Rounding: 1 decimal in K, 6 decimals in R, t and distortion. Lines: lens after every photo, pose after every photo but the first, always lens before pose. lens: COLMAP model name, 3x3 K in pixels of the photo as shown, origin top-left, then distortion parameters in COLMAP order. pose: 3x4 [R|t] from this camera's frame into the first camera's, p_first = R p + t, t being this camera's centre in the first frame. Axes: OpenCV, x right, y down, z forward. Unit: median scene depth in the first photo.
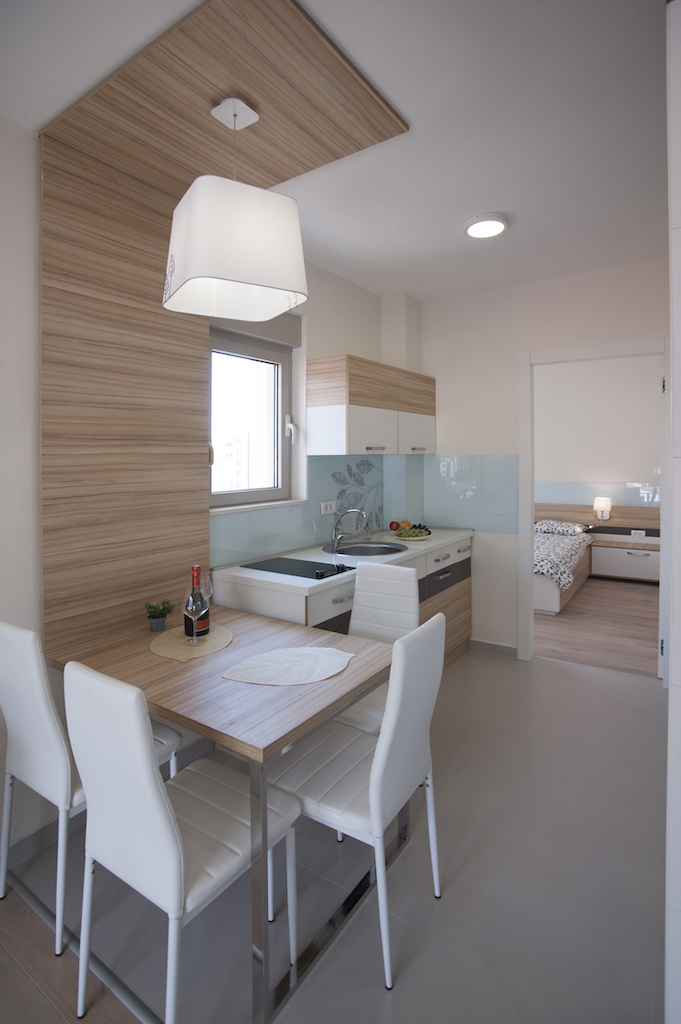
lens RADIAL K [[519.3, 0, 346.7], [0, 519.3, 471.8], [0, 0, 1]] dist [-0.016021, 0.000156]
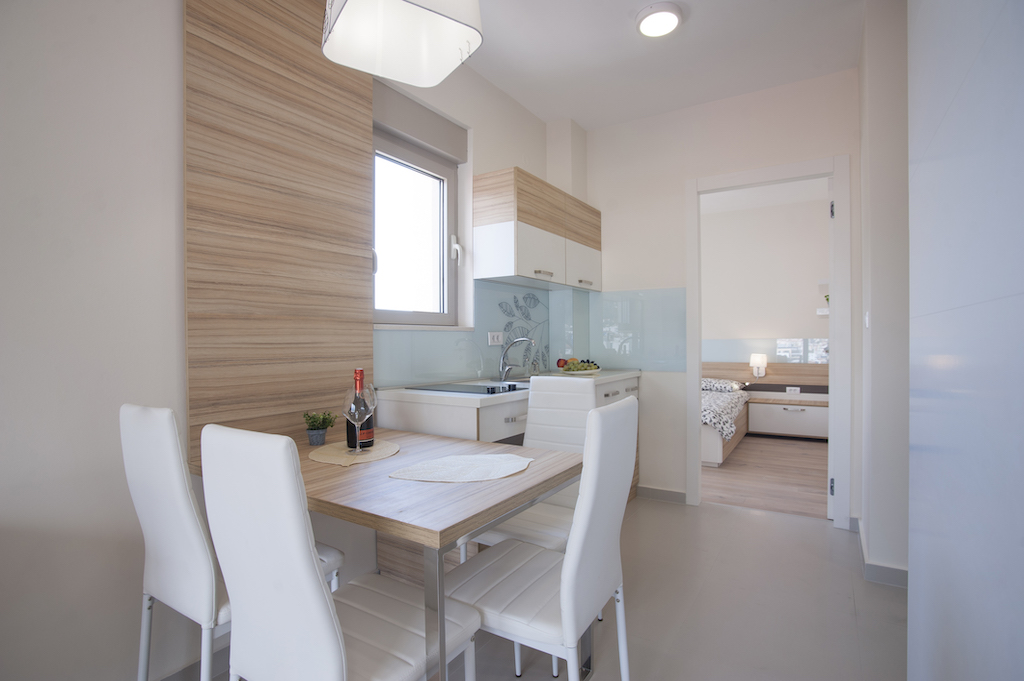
lens RADIAL K [[490.6, 0, 509.8], [0, 490.6, 349.0], [0, 0, 1]] dist [-0.020296, 0.006065]
pose [[0.999733, -0.014480, 0.018022, -0.033913], [0.015025, 0.999421, -0.030525, 0.154614], [-0.017569, 0.030788, 0.999372, 0.110236]]
